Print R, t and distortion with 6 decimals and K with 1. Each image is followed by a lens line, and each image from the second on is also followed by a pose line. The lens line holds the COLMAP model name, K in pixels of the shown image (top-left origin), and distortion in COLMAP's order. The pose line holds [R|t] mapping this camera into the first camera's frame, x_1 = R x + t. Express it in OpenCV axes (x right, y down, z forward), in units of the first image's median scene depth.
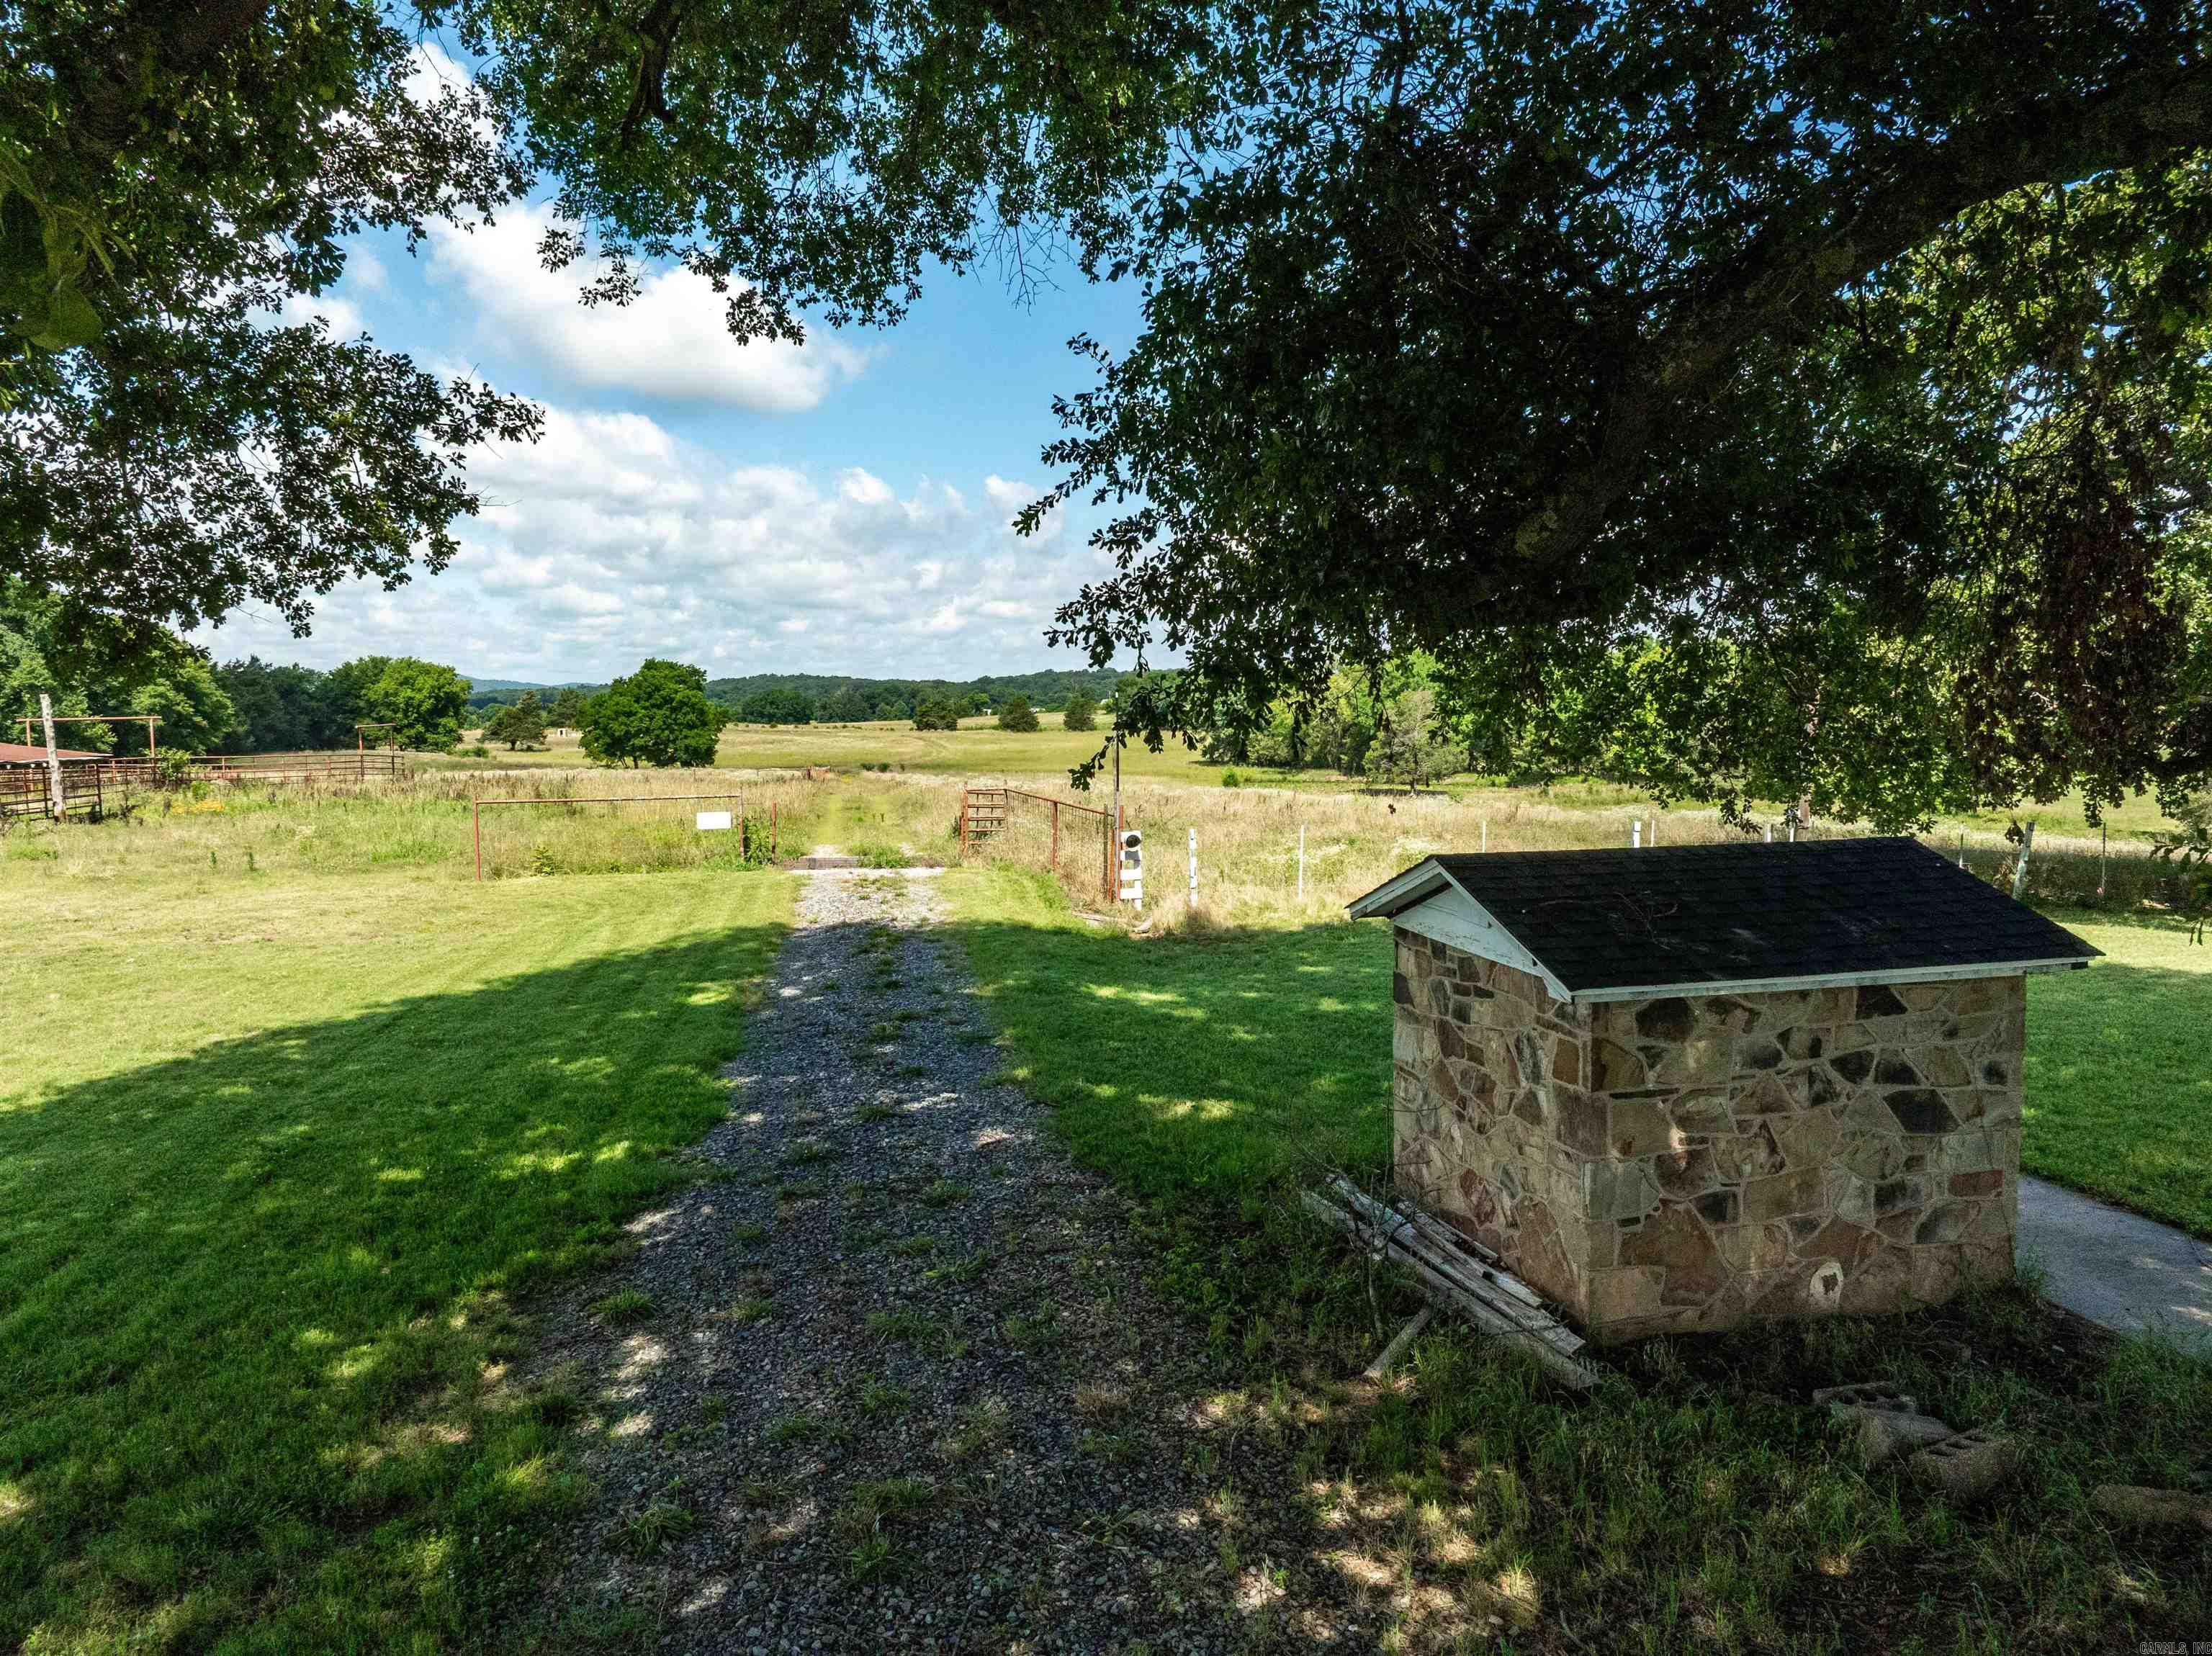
lens RADIAL K [[1568.6, 0, 1112.4], [0, 1568.6, 823.0], [0, 0, 1]] dist [-0.065817, 0.039291]
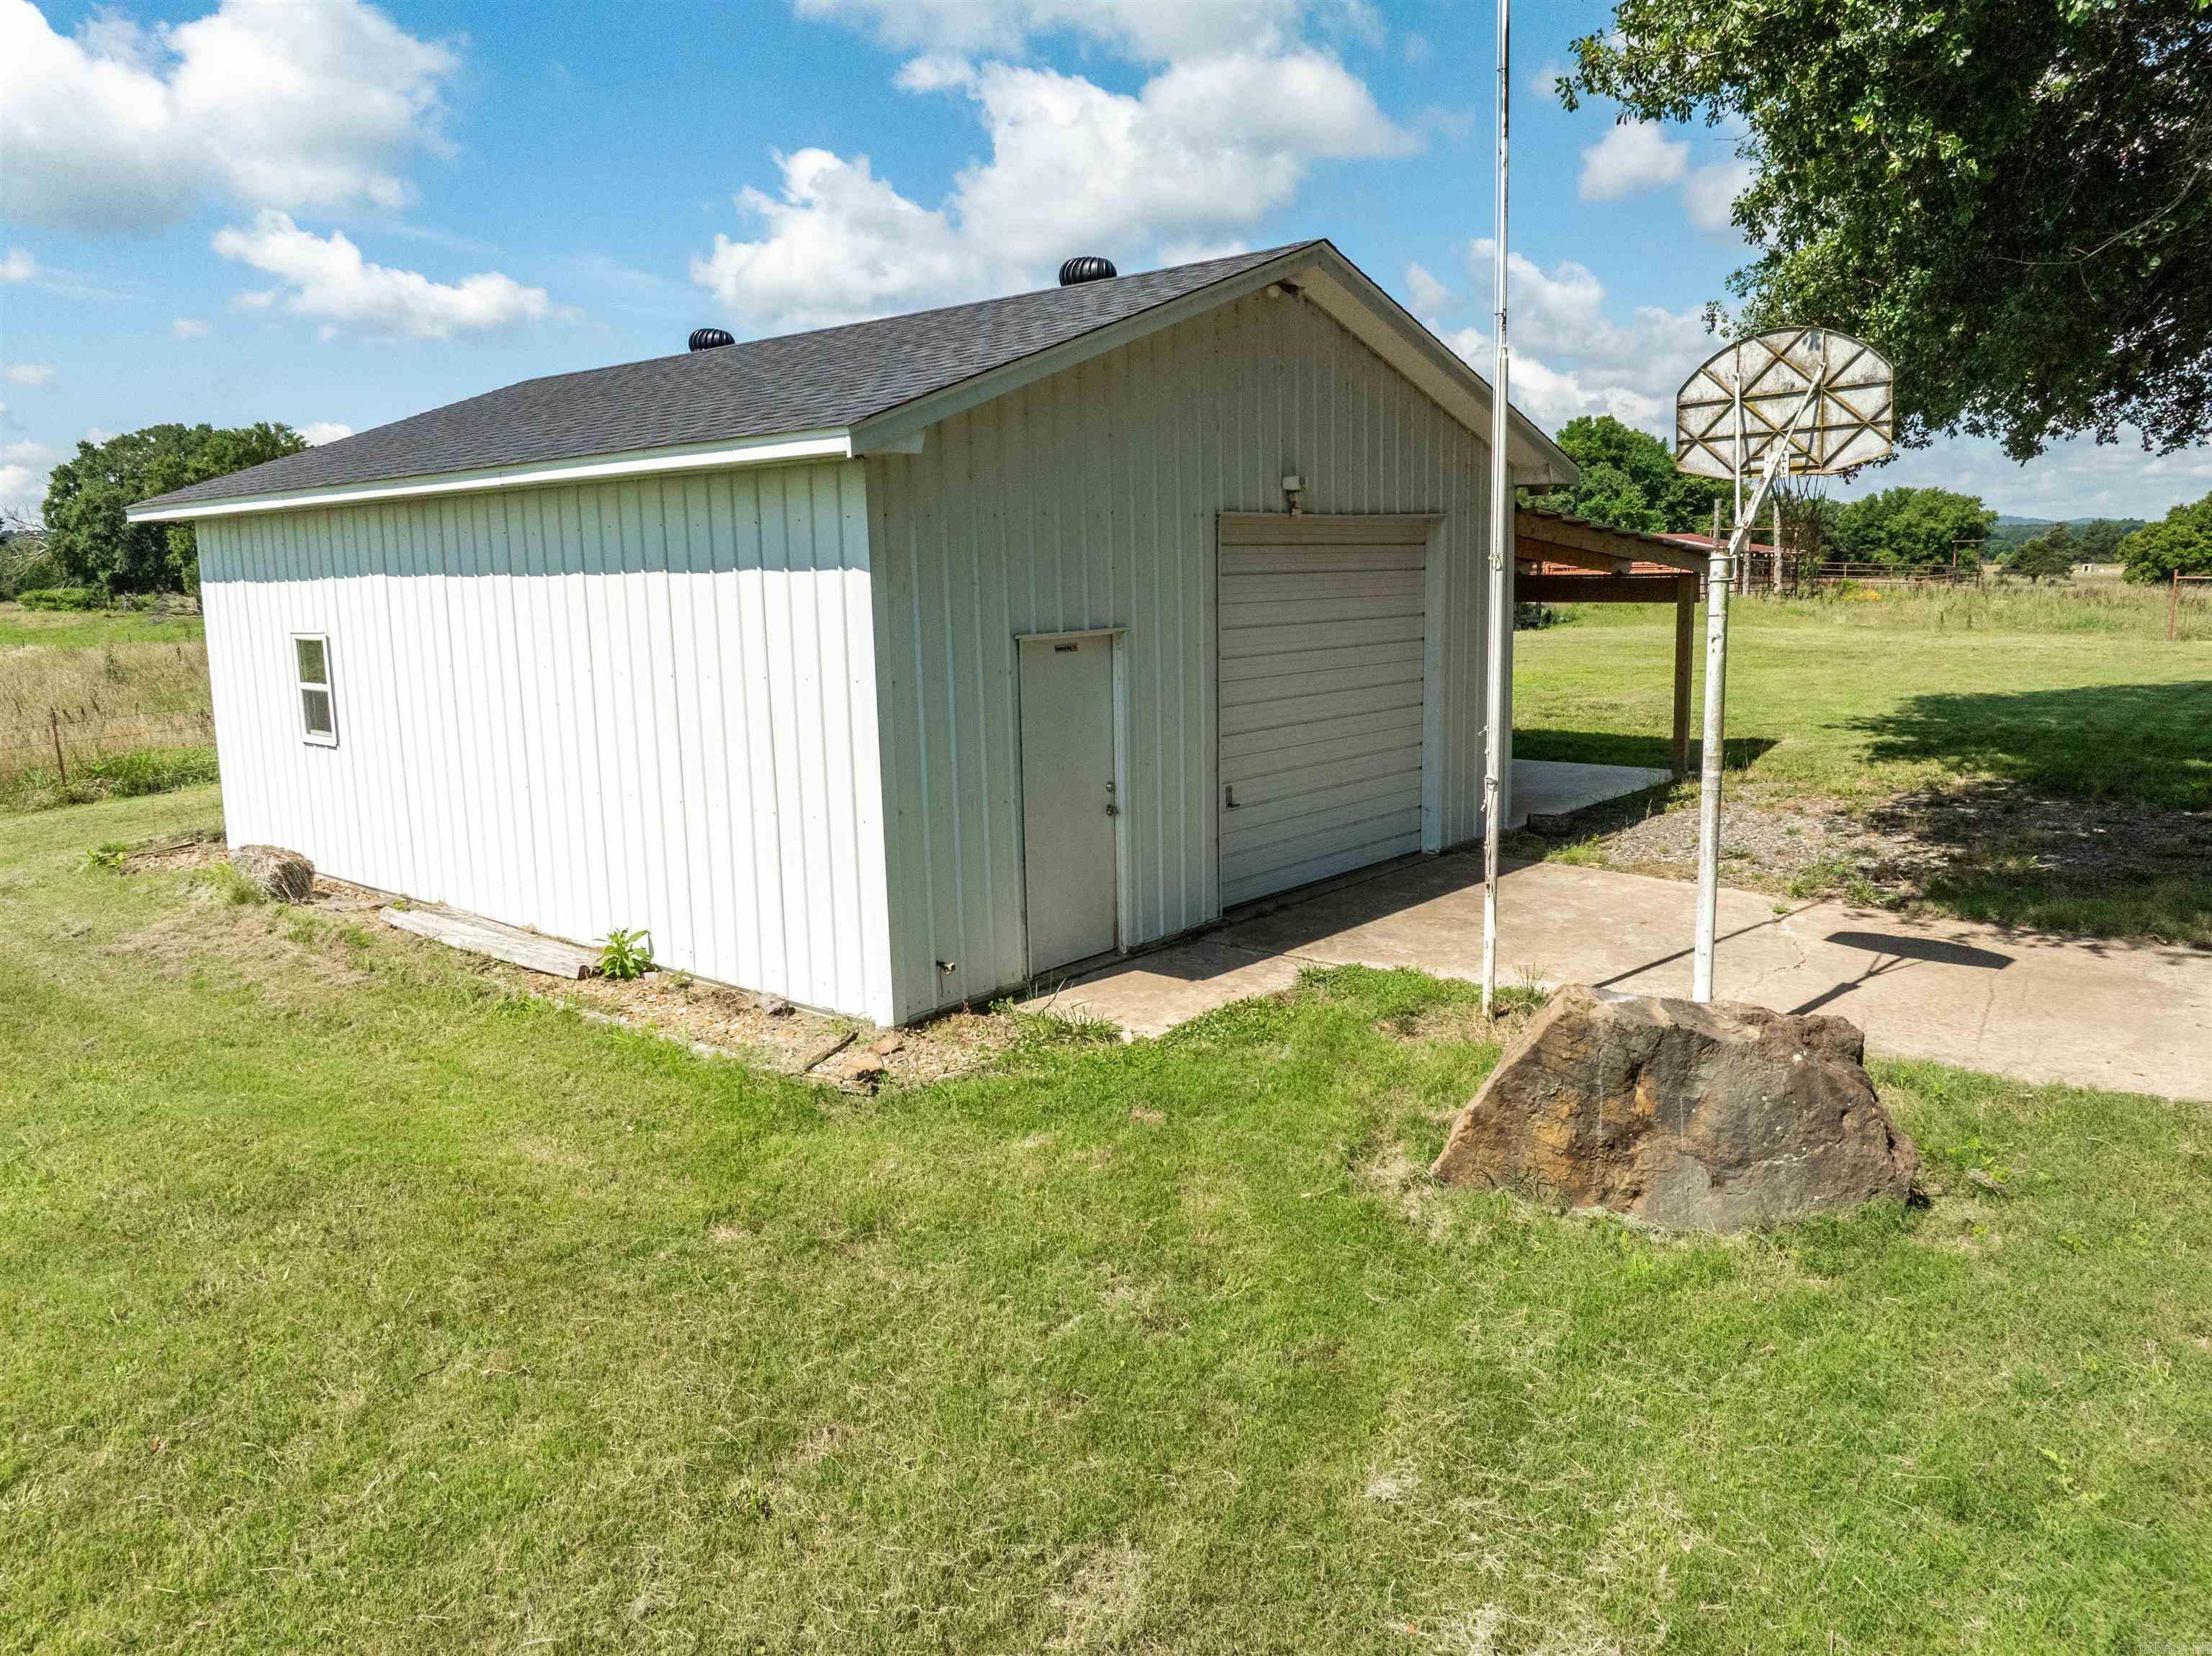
lens RADIAL K [[1568.6, 0, 1117.7], [0, 1568.6, 828.2], [0, 0, 1]] dist [-0.065817, 0.039291]
pose [[0.631557, 0.137147, -0.763103, 0.002364], [-0.054652, 0.989657, 0.132633, 0.009885], [0.773401, -0.042061, 0.632521, -0.062209]]
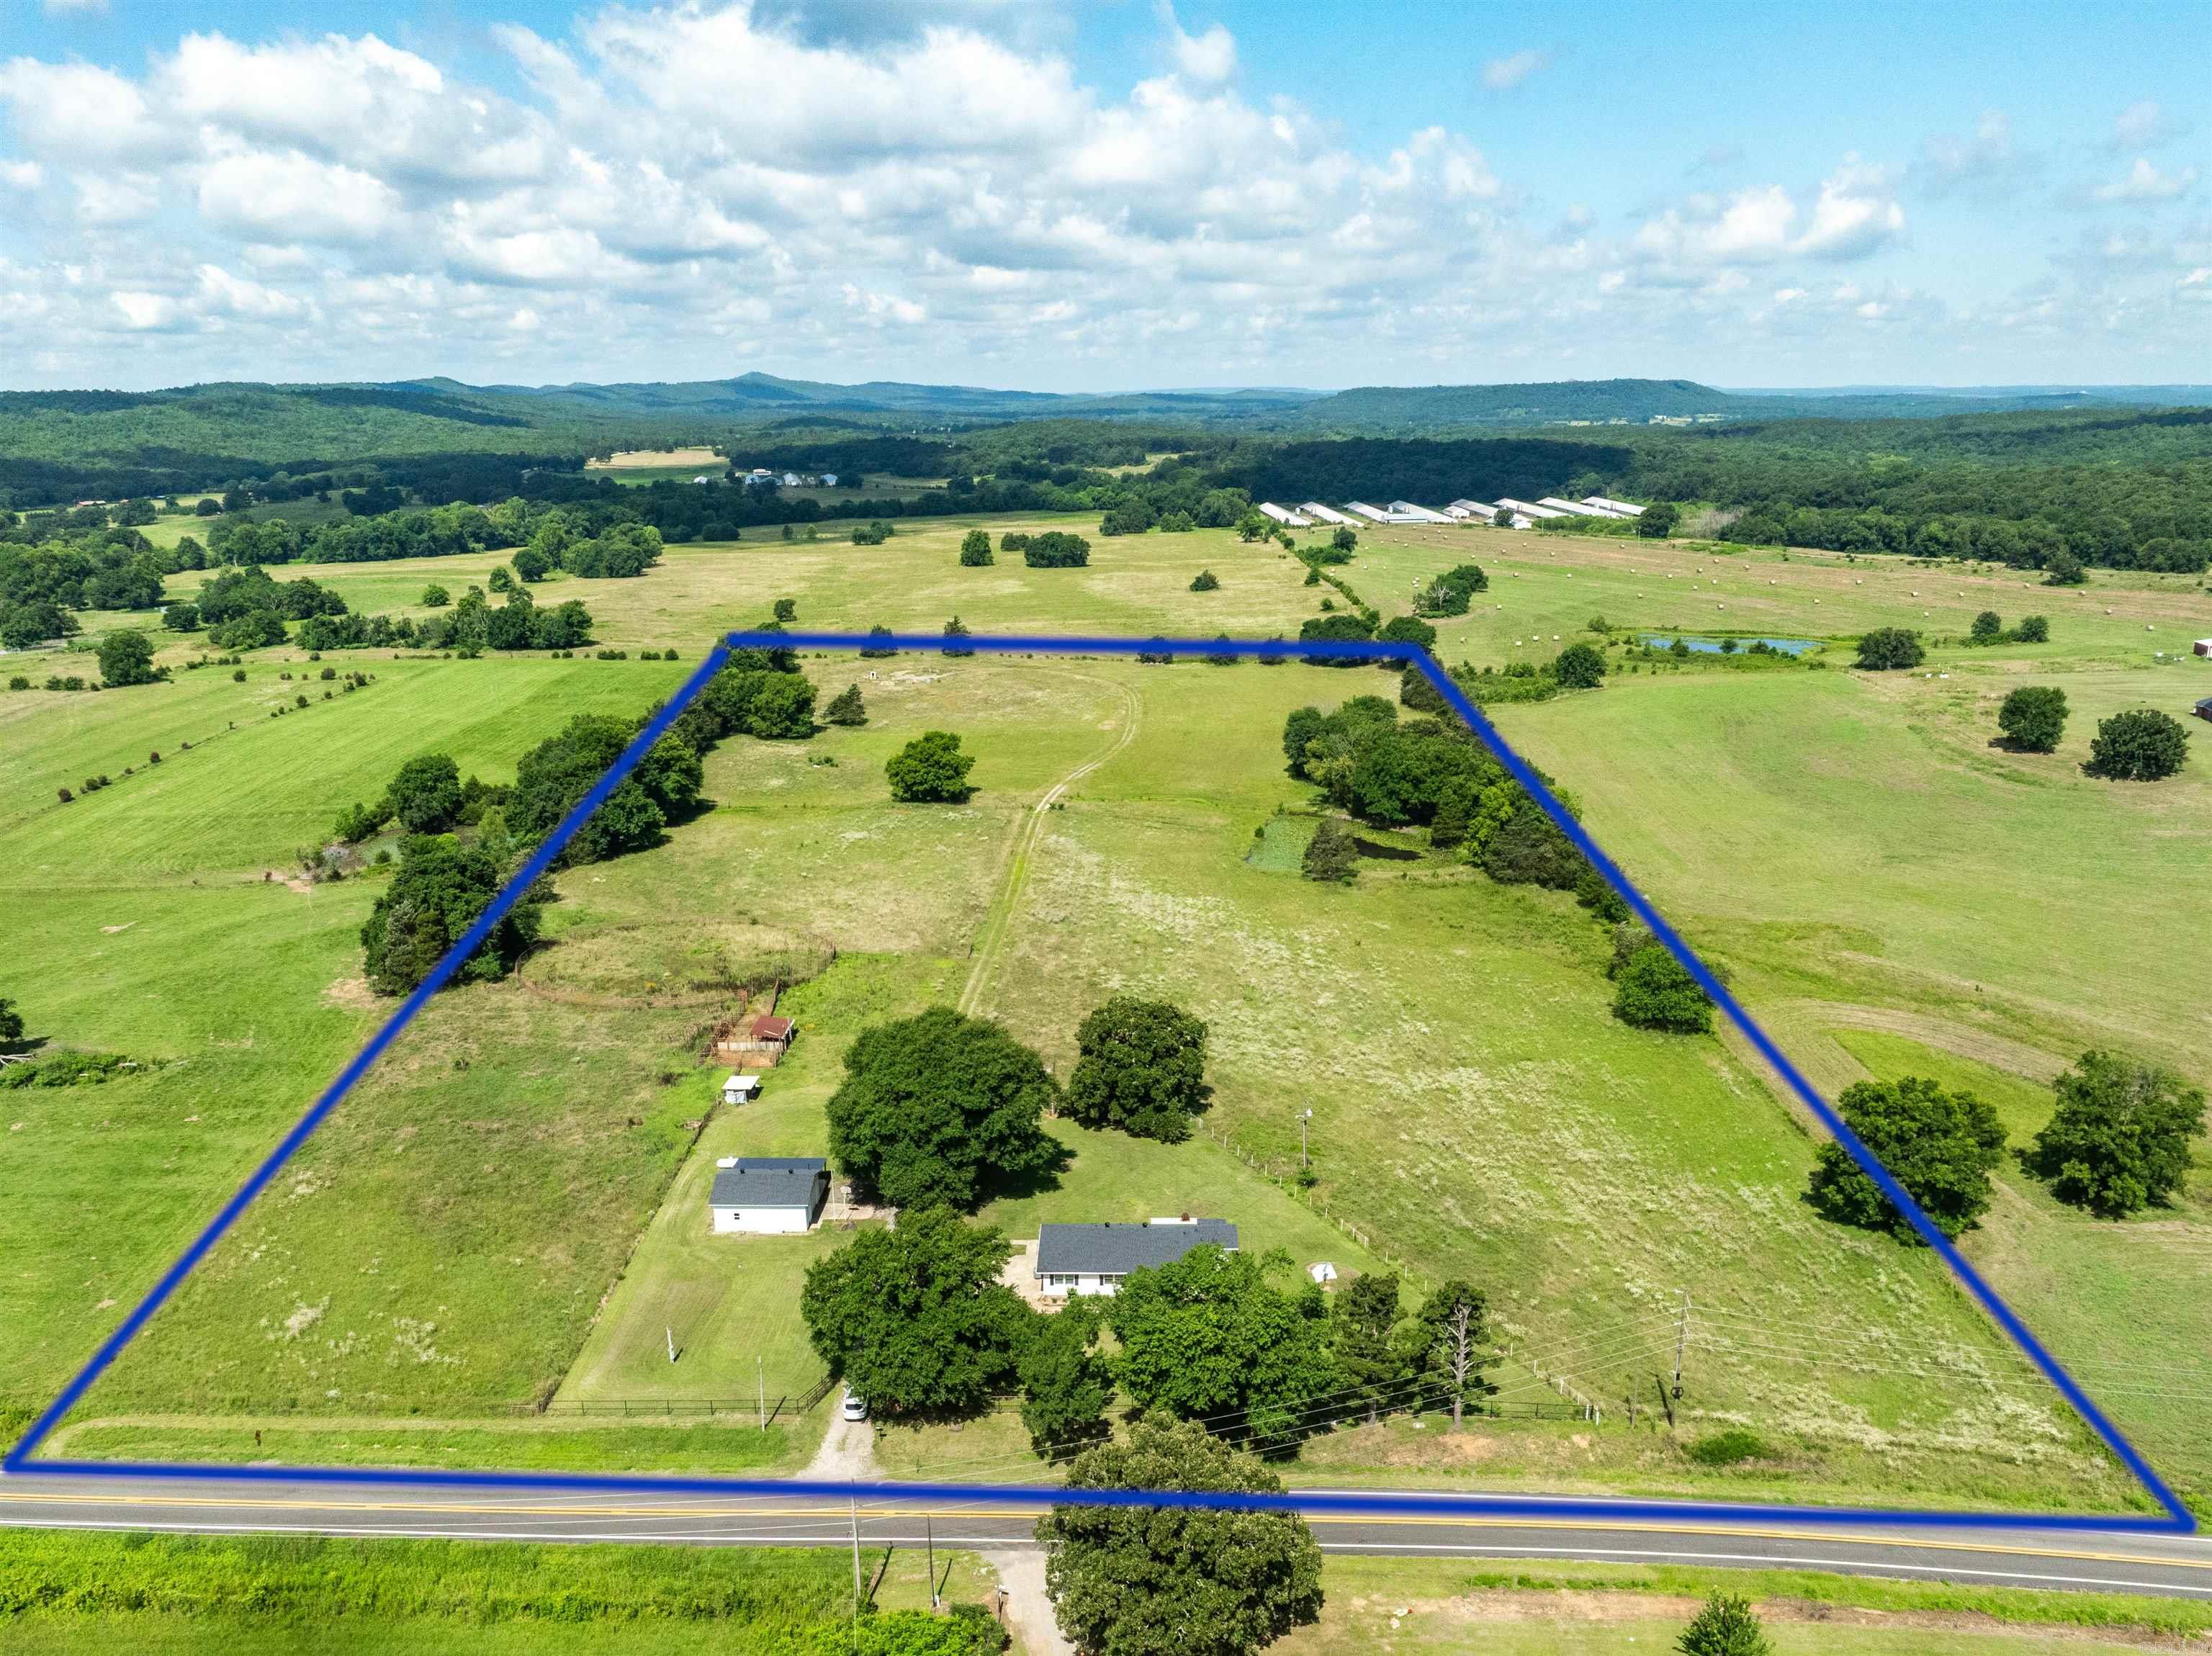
lens RADIAL K [[1689.3, 0, 1102.9], [0, 1689.3, 830.8], [0, 0, 1]] dist [-0.043175, -0.005804]
pose [[0.979690, 0.053372, -0.193283, 0.261132], [-0.021849, 0.986600, 0.161689, -0.313371], [0.199323, -0.154182, 0.967728, -0.787799]]
